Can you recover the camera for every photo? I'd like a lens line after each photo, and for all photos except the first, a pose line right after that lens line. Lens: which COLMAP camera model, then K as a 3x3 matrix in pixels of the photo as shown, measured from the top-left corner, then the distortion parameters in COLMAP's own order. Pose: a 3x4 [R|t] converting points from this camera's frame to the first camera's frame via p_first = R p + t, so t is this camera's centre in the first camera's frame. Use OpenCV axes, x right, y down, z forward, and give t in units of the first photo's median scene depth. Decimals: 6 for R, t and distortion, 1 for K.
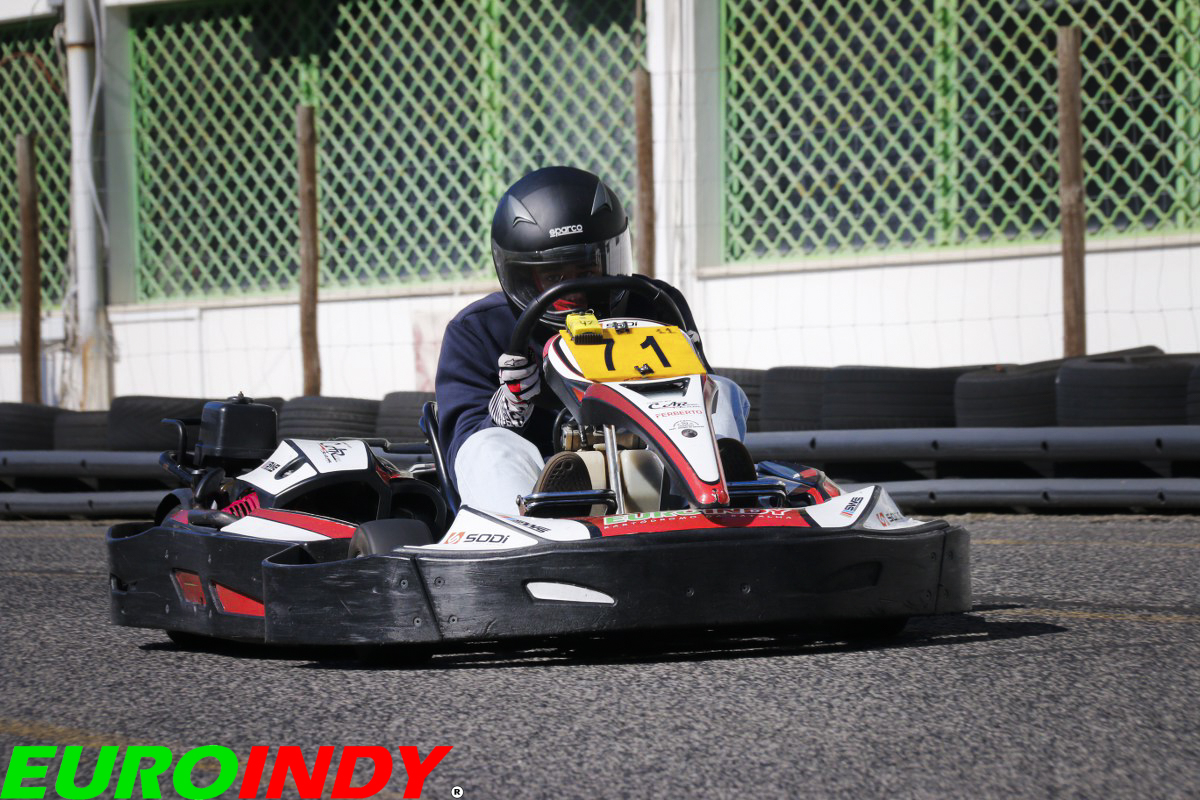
lens RADIAL K [[8685.5, 0, 608.1], [0, 8685.5, 470.6], [0, 0, 1]] dist [3.348289, 11.233629]
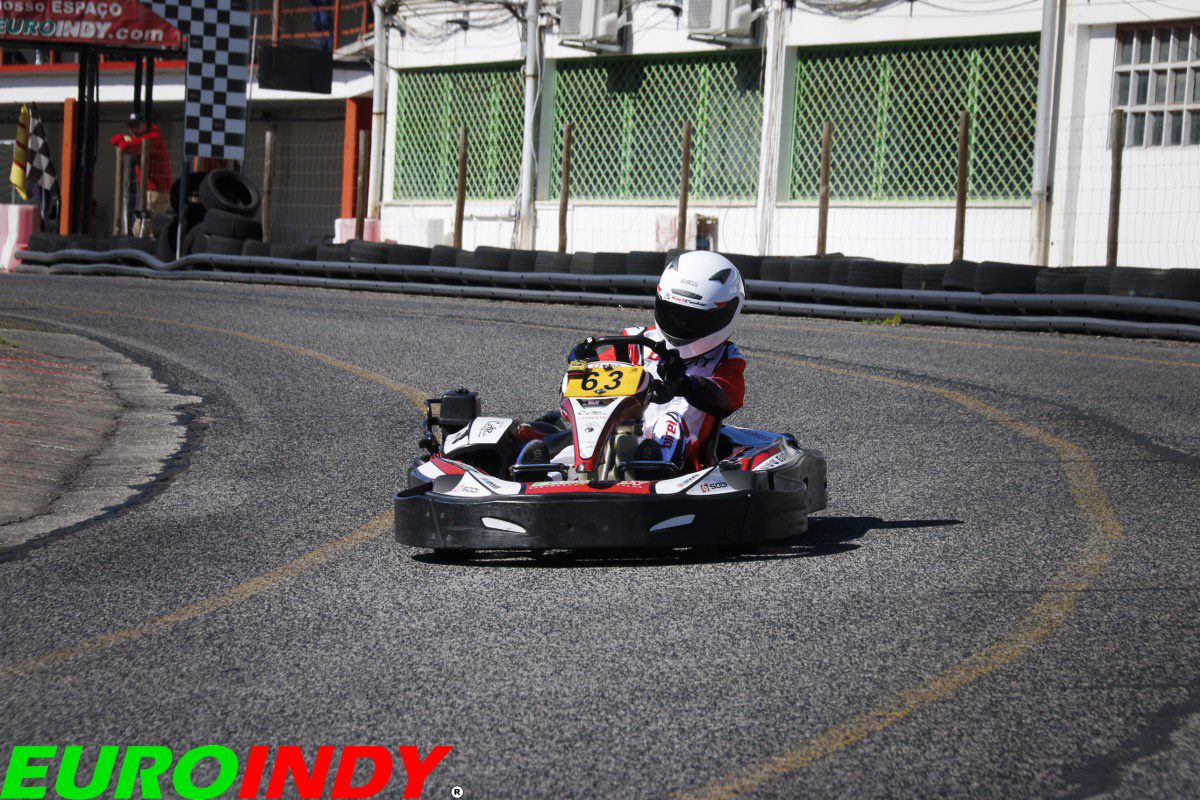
lens RADIAL K [[5994.2, 0, 604.1], [0, 5994.2, 460.3], [0, 0, 1]] dist [1.905947, -2.102697]
pose [[0.990972, 0.077256, -0.109571, 0.127189], [-0.074516, 0.996801, 0.028888, 0.000397], [0.111453, -0.020463, 0.993559, -0.448348]]
